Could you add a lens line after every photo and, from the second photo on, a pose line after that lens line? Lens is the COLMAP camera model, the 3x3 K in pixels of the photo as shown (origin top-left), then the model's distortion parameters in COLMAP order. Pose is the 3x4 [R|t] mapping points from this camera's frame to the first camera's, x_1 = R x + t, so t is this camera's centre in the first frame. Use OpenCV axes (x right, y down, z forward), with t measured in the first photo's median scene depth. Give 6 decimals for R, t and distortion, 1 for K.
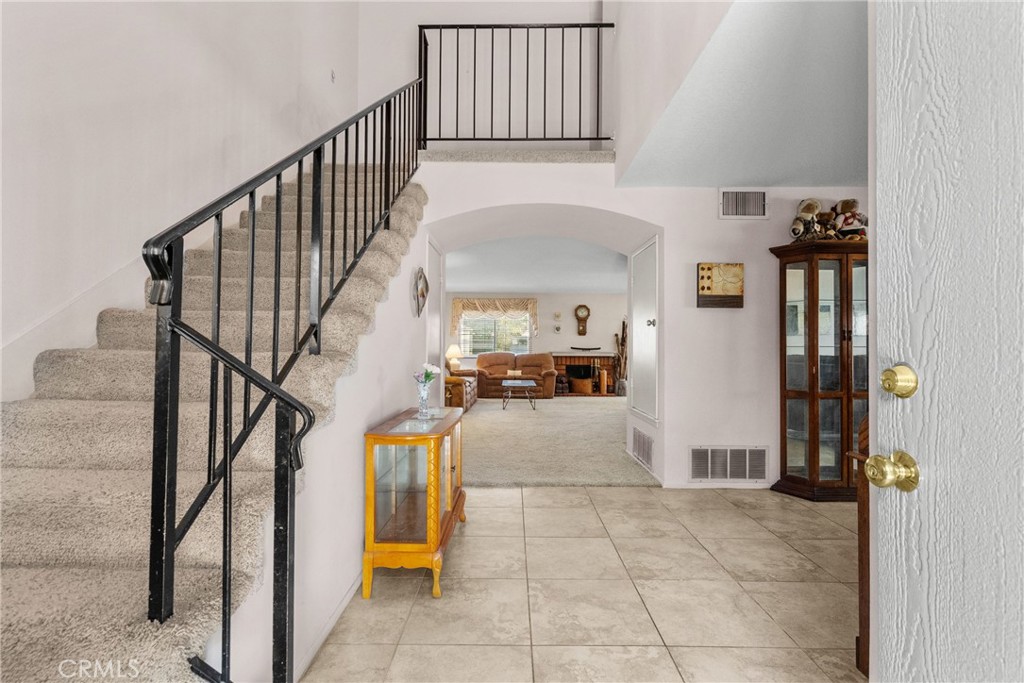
lens RADIAL K [[464.7, 0, 508.3], [0, 464.7, 346.2], [0, 0, 1]] dist [-0.007561, 0.001379]
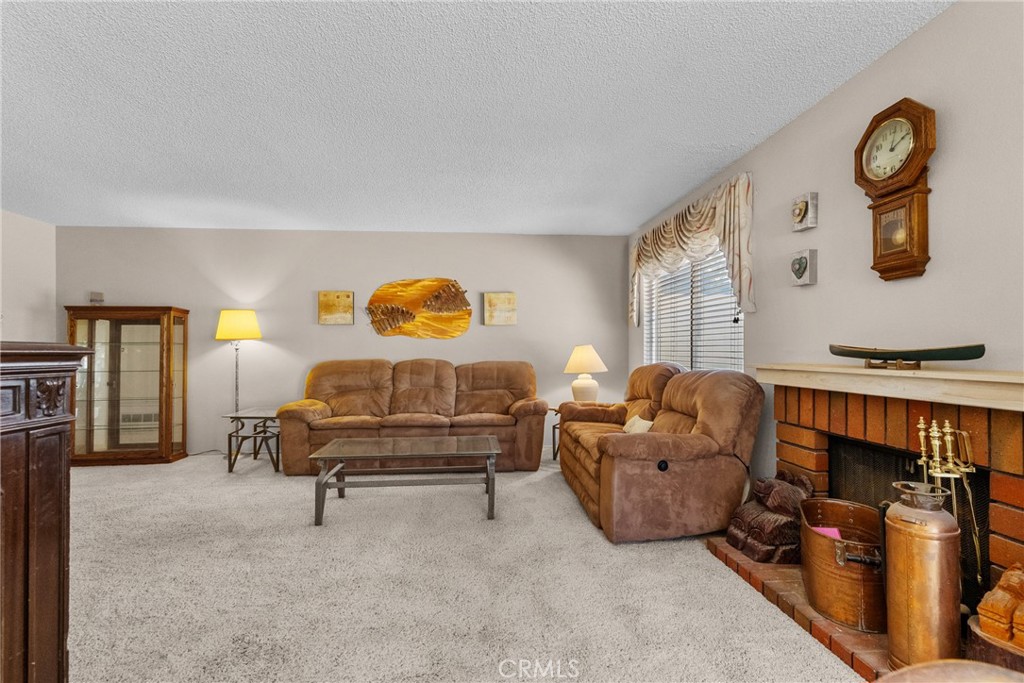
lens RADIAL K [[464.7, 0, 508.3], [0, 464.7, 346.2], [0, 0, 1]] dist [-0.007561, 0.001379]
pose [[0.156678, -0.016671, -0.987509, 0.315909], [0.002604, 0.999861, -0.016466, 0.005235], [0.987646, 0.000009, 0.156699, 0.843491]]
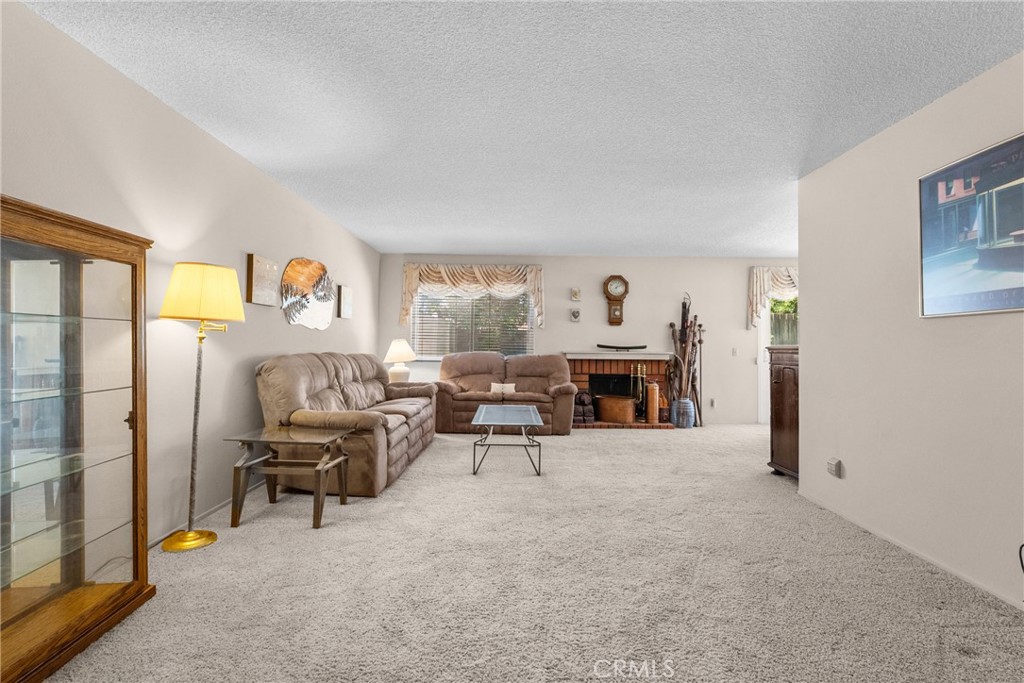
lens RADIAL K [[464.7, 0, 508.3], [0, 464.7, 346.2], [0, 0, 1]] dist [-0.007561, 0.001379]
pose [[0.999944, 0.005932, 0.008789, 0.013713], [-0.005984, 0.999965, 0.005930, 0.001520], [-0.008754, -0.005983, 0.999944, 0.400734]]
